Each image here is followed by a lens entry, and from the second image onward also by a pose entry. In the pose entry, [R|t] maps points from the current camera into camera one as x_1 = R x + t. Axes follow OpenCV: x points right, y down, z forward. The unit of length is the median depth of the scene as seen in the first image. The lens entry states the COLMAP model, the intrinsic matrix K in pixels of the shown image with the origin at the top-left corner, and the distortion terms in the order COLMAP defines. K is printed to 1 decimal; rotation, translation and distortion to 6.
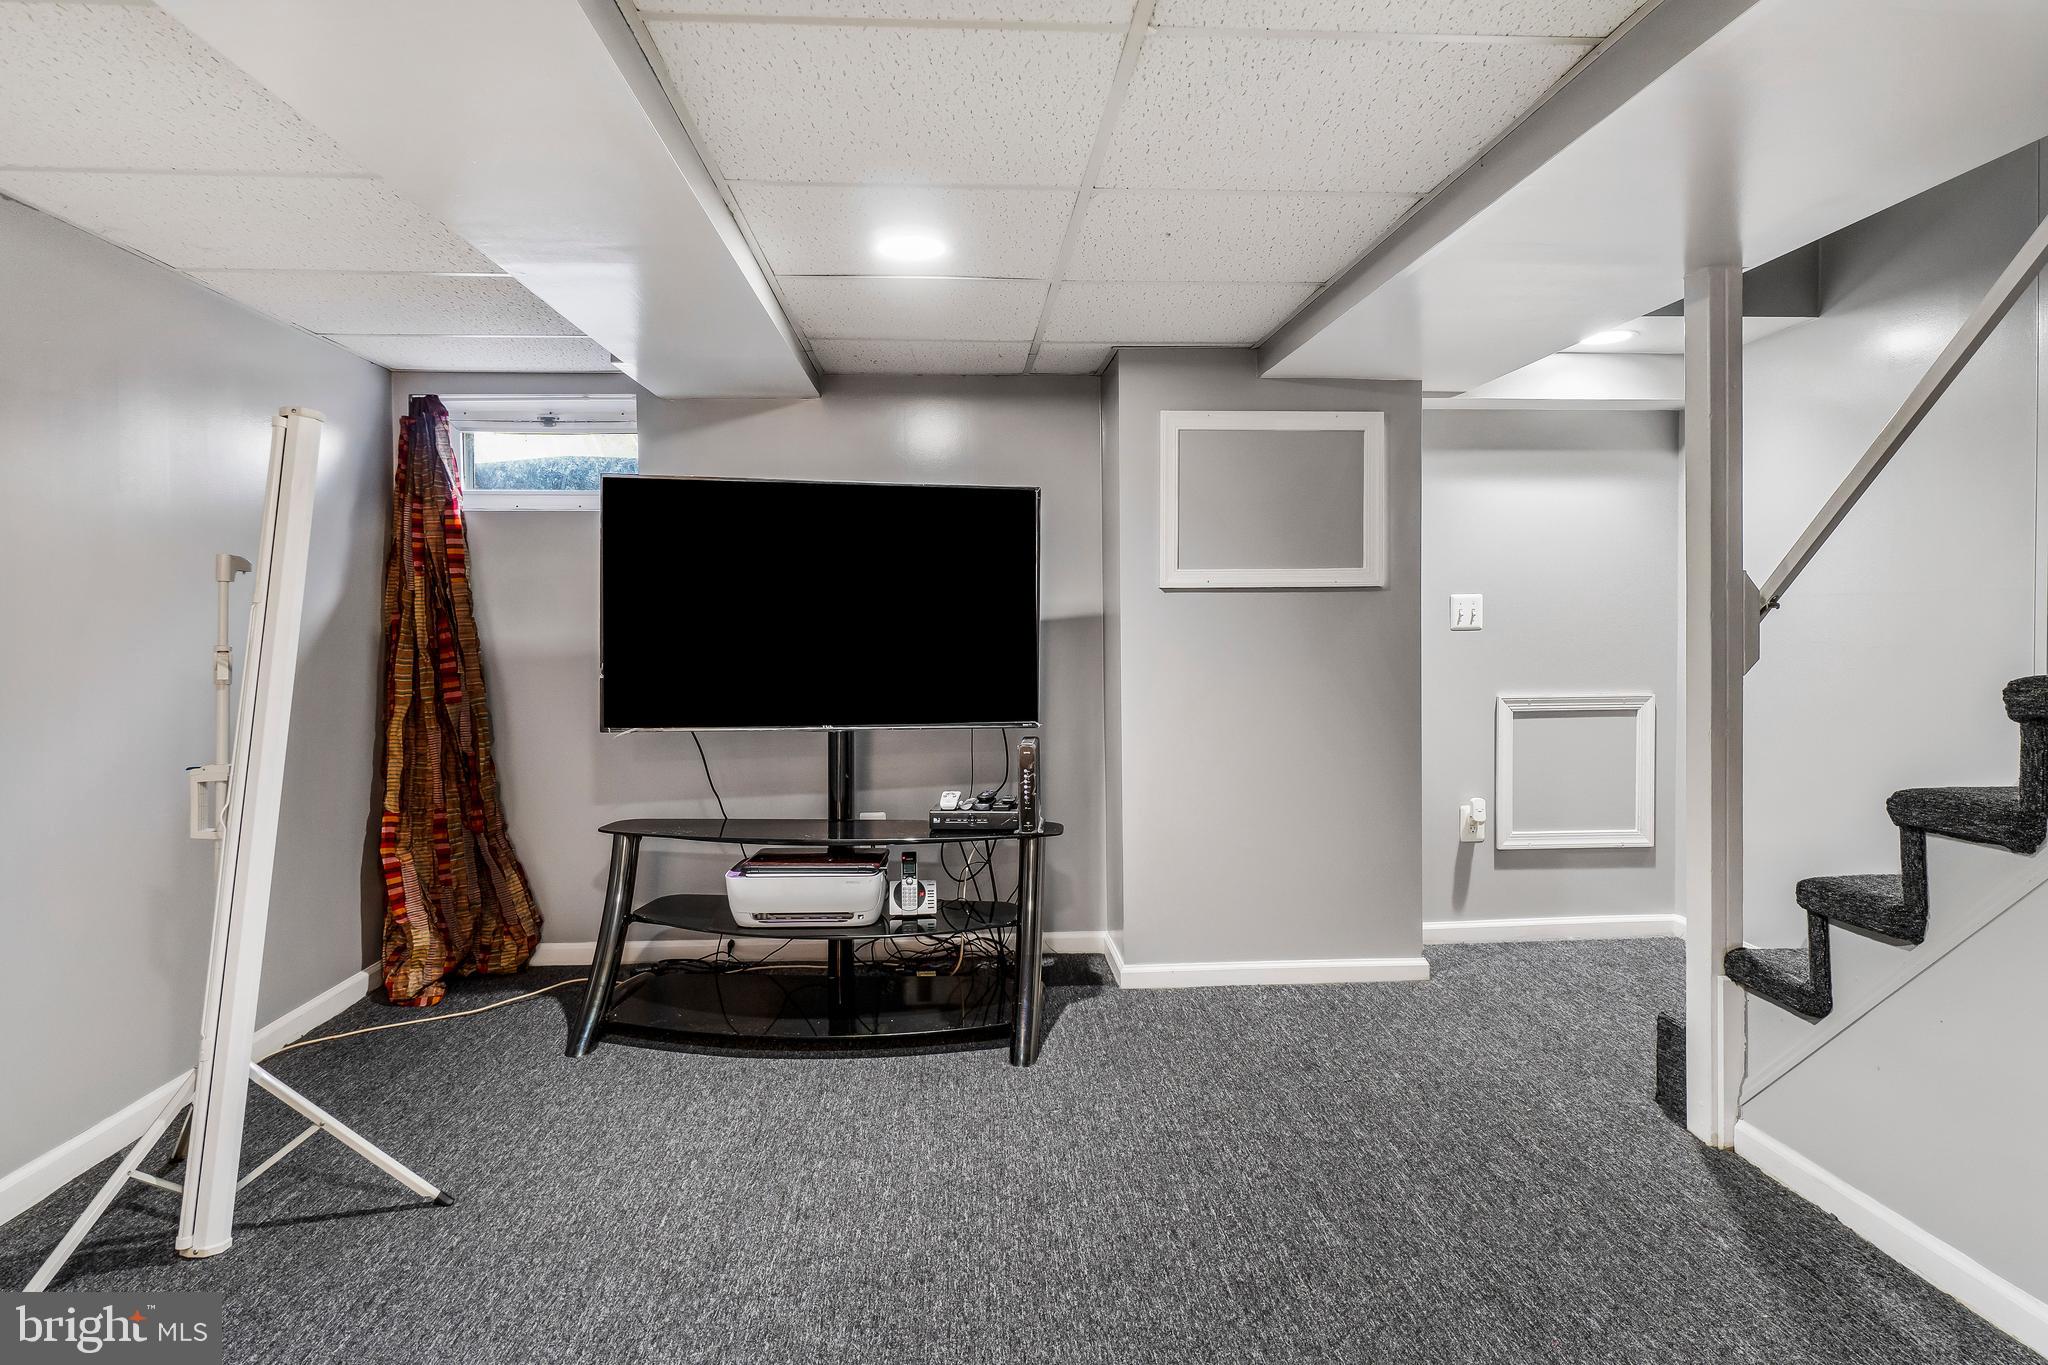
lens RADIAL K [[1118.5, 0, 1022.6], [0, 1118.5, 625.7], [0, 0, 1]] dist [0.000482, 0.000927]
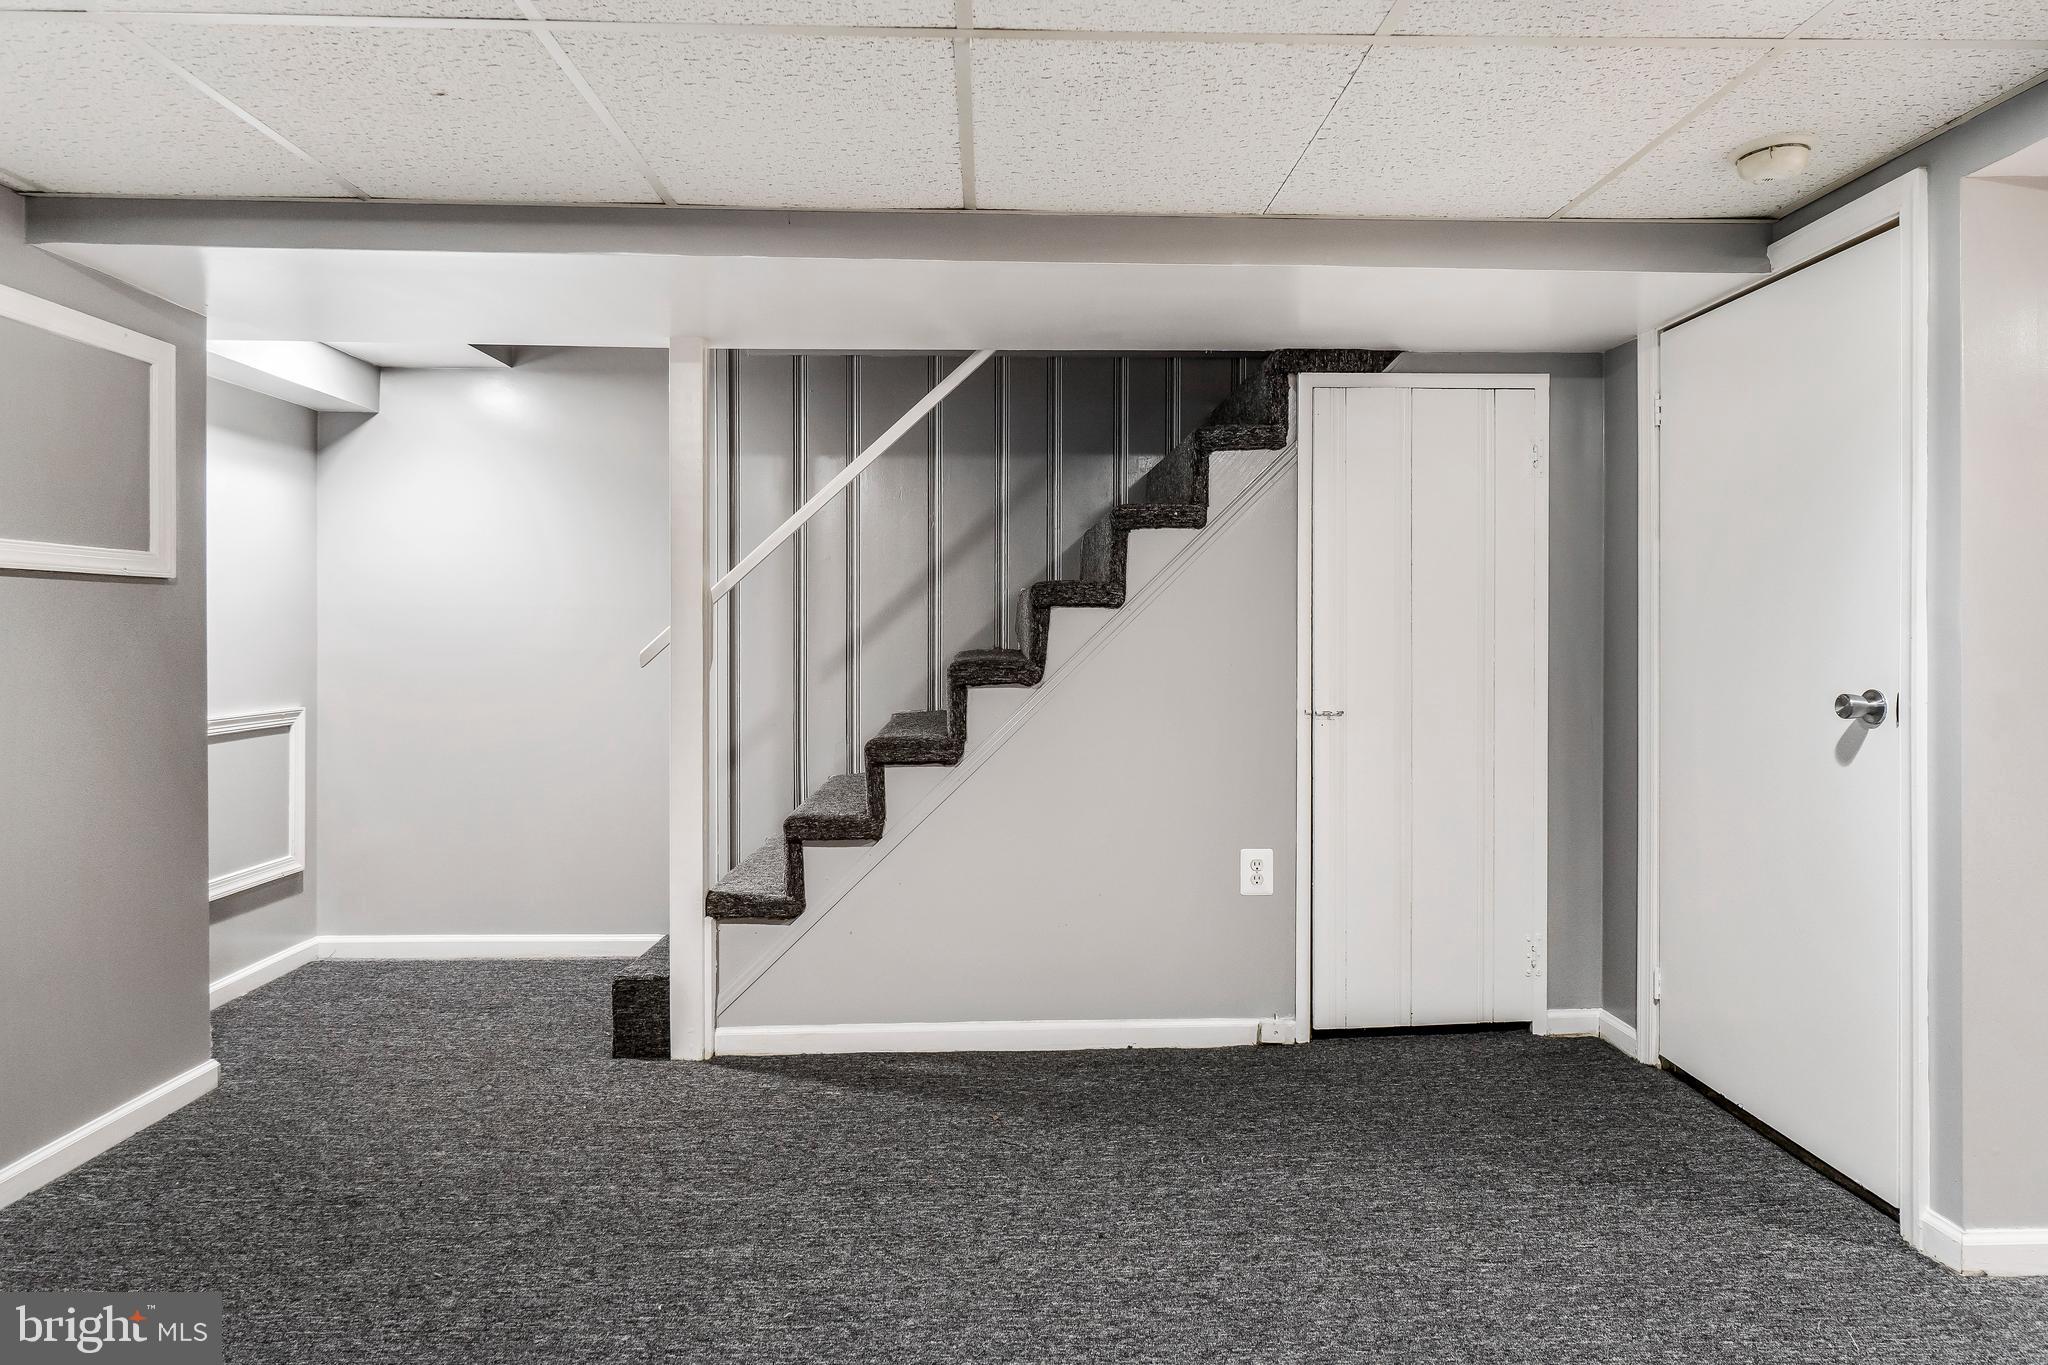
lens RADIAL K [[1118.5, 0, 1022.6], [0, 1118.5, 625.7], [0, 0, 1]] dist [0.000482, 0.000927]
pose [[0.049089, 0.014902, 0.998683, -0.513808], [0.001152, 0.999887, -0.014976, 0.010337], [-0.998794, 0.001885, 0.049066, 0.516823]]
